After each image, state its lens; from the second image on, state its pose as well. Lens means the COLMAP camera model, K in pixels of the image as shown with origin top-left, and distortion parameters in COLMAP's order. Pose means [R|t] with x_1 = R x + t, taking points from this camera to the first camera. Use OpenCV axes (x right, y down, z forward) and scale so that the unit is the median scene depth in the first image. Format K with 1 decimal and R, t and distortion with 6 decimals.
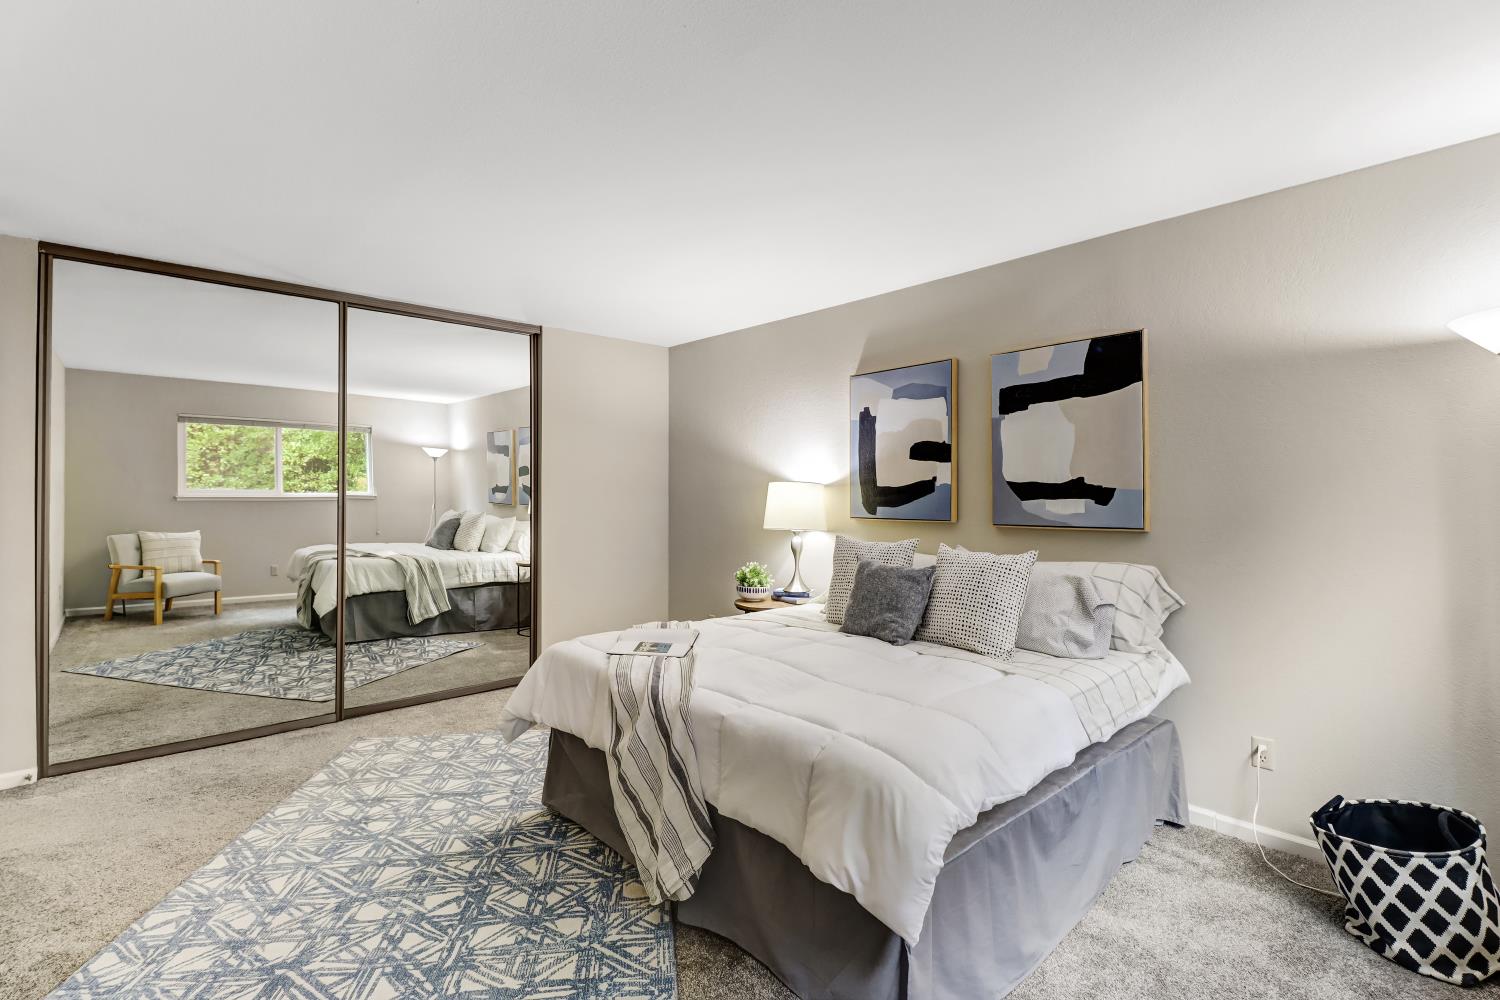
lens RADIAL K [[694.8, 0, 752.7], [0, 694.8, 487.6], [0, 0, 1]] dist [0.016071, -0.000532]
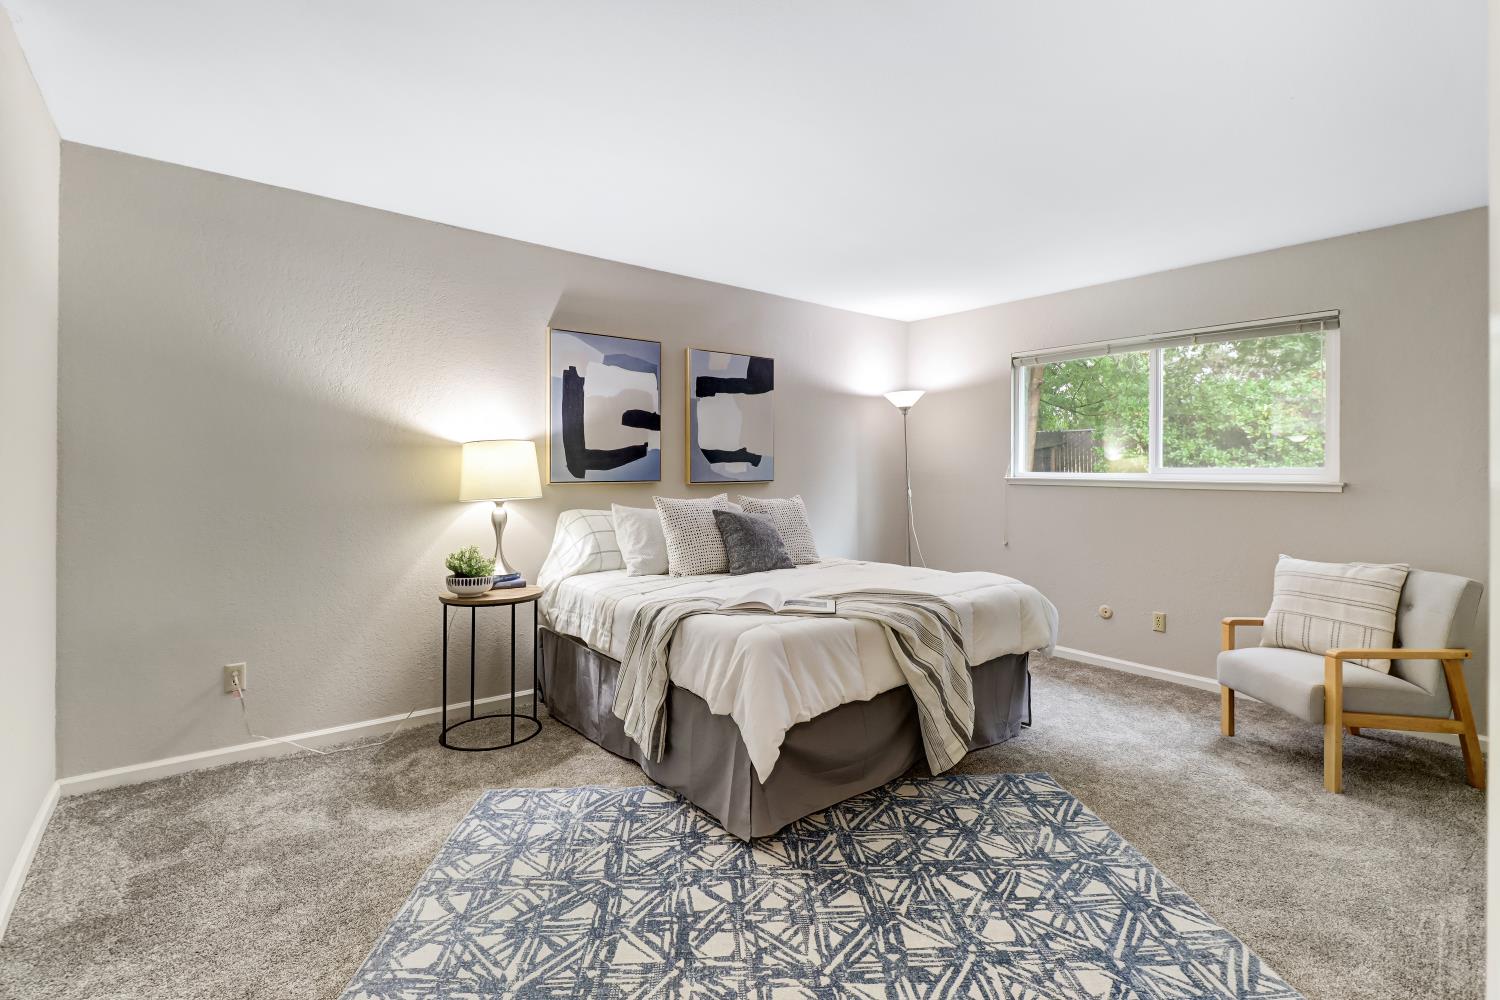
lens RADIAL K [[702.6, 0, 748.7], [0, 702.6, 471.6], [0, 0, 1]] dist [0.023310, 0.000285]
pose [[0.057745, -0.000004, 0.998331, -1.062730], [-0.008683, 0.999962, 0.000506, 0.036252], [-0.998294, -0.008698, 0.057742, 0.938891]]
